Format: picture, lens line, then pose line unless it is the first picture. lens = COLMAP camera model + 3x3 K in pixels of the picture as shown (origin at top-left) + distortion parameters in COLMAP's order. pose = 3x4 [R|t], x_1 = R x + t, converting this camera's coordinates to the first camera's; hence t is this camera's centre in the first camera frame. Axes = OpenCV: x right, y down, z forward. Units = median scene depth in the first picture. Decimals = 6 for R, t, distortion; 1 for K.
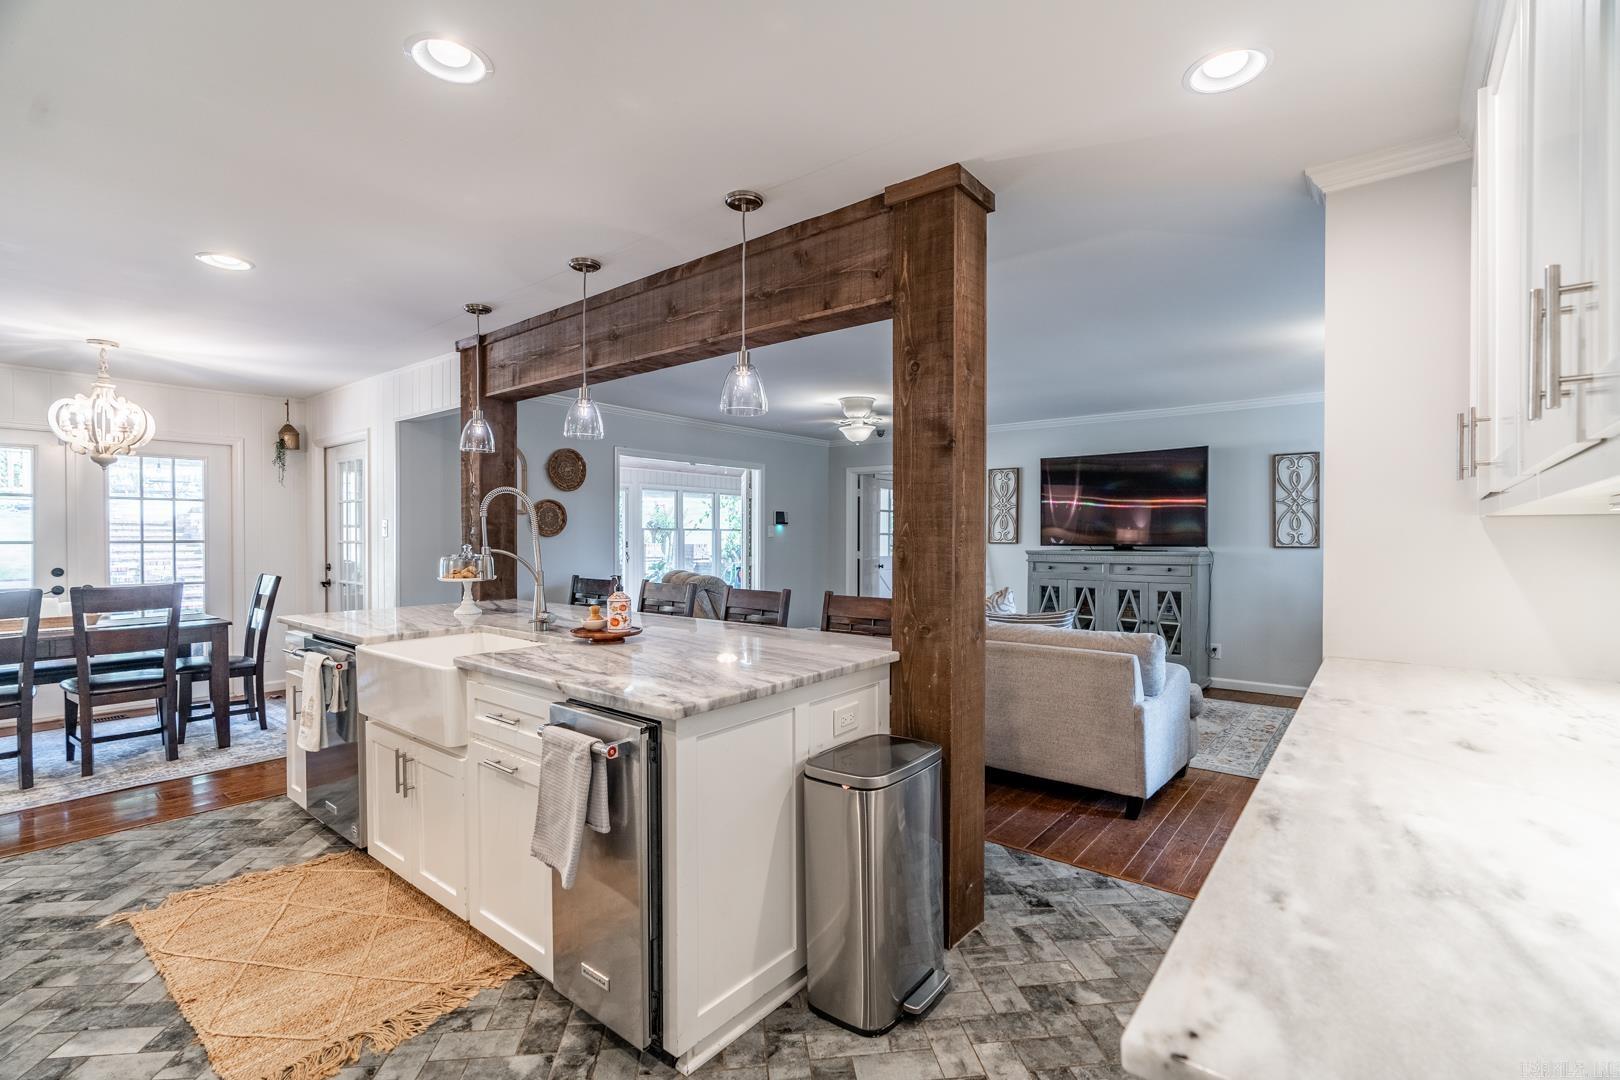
lens RADIAL K [[727.8, 0, 805.6], [0, 727.8, 539.8], [0, 0, 1]] dist [-0.013702, 0.004350]
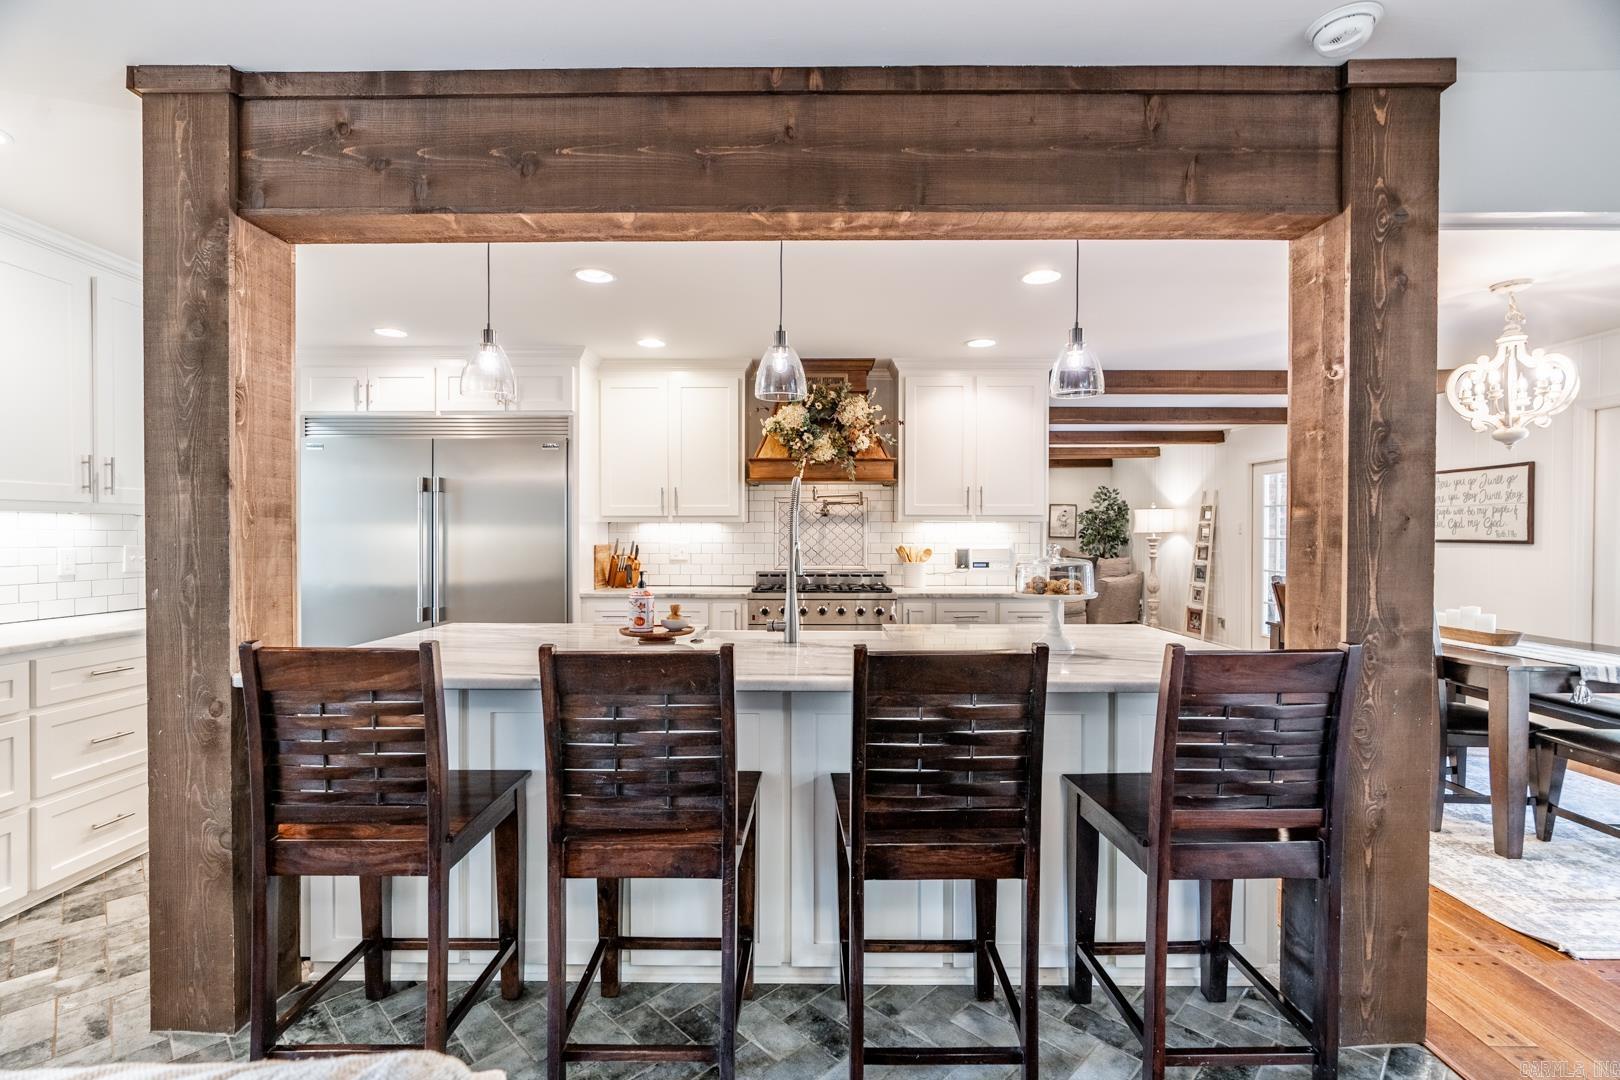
lens RADIAL K [[727.8, 0, 805.6], [0, 727.8, 539.8], [0, 0, 1]] dist [-0.013702, 0.004350]
pose [[-0.784079, 0.002025, -0.620657, 0.127325], [-0.007157, 0.999899, 0.012303, -0.004029], [0.620619, 0.014089, -0.783985, 1.467113]]
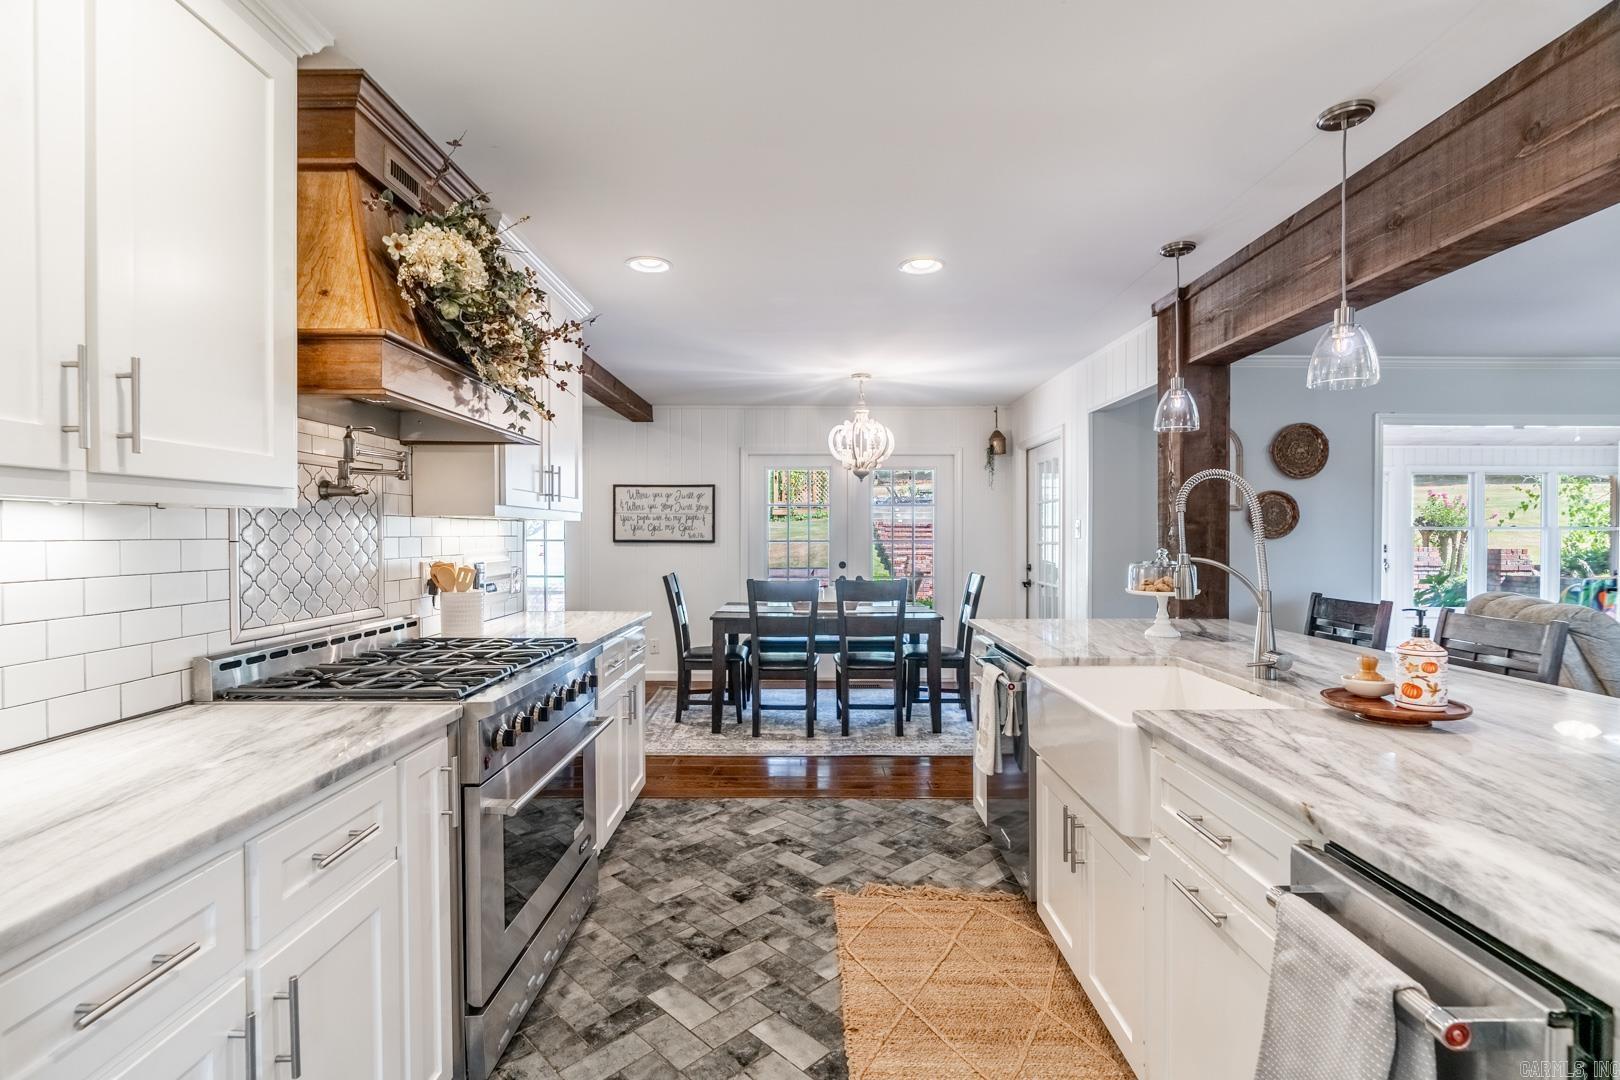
lens RADIAL K [[740.2, 0, 806.7], [0, 740.2, 540.7], [0, 0, 1]] dist [-0.013201, 0.005717]
pose [[0.623188, 0.006580, -0.782045, -0.083464], [-0.005945, 0.999976, 0.003675, -0.003204], [0.782050, 0.002359, 0.623212, 0.207619]]
